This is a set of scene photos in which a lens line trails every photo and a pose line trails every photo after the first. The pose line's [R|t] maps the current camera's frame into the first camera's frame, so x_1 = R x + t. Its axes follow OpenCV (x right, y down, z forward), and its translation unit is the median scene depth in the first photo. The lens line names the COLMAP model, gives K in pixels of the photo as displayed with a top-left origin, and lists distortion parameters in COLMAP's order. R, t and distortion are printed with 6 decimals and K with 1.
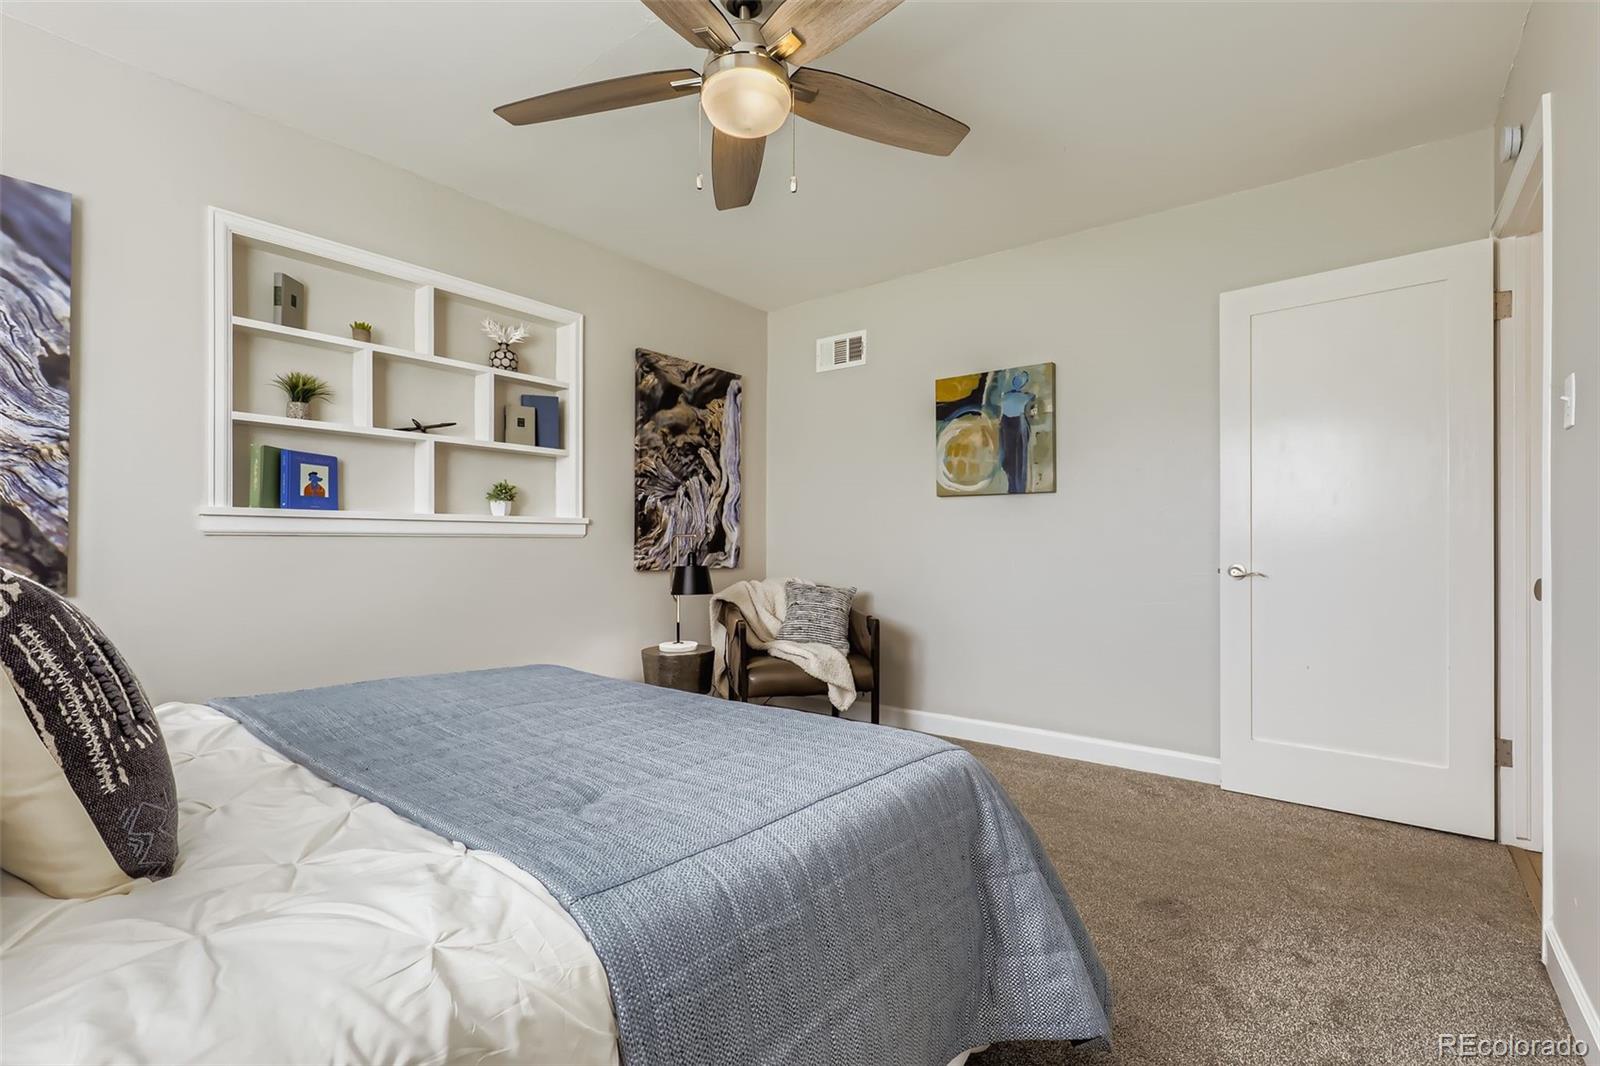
lens RADIAL K [[731.1, 0, 806.7], [0, 731.1, 540.9], [0, 0, 1]] dist [0.002300, -0.000080]
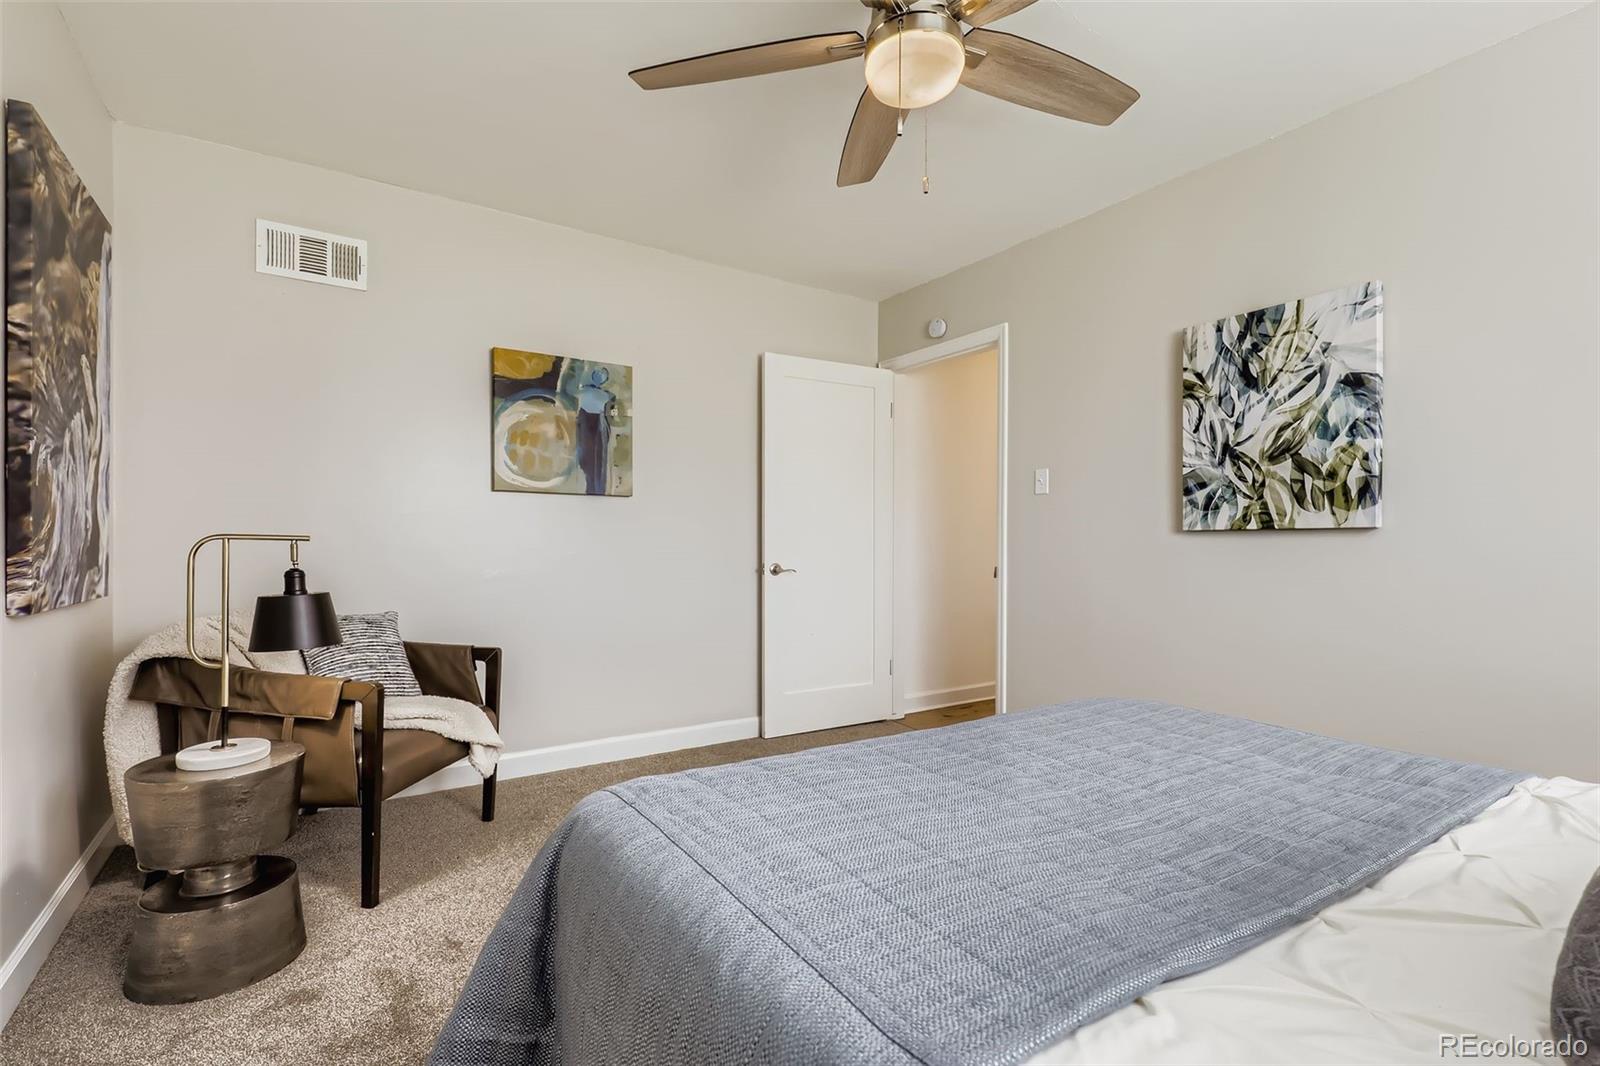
lens RADIAL K [[731.1, 0, 806.7], [0, 731.1, 540.9], [0, 0, 1]] dist [0.002300, -0.000080]
pose [[0.310794, 0.001608, 0.950476, -0.513421], [-0.006830, 0.999977, 0.000541, -0.007745], [-0.950453, -0.006660, 0.310797, 0.436000]]
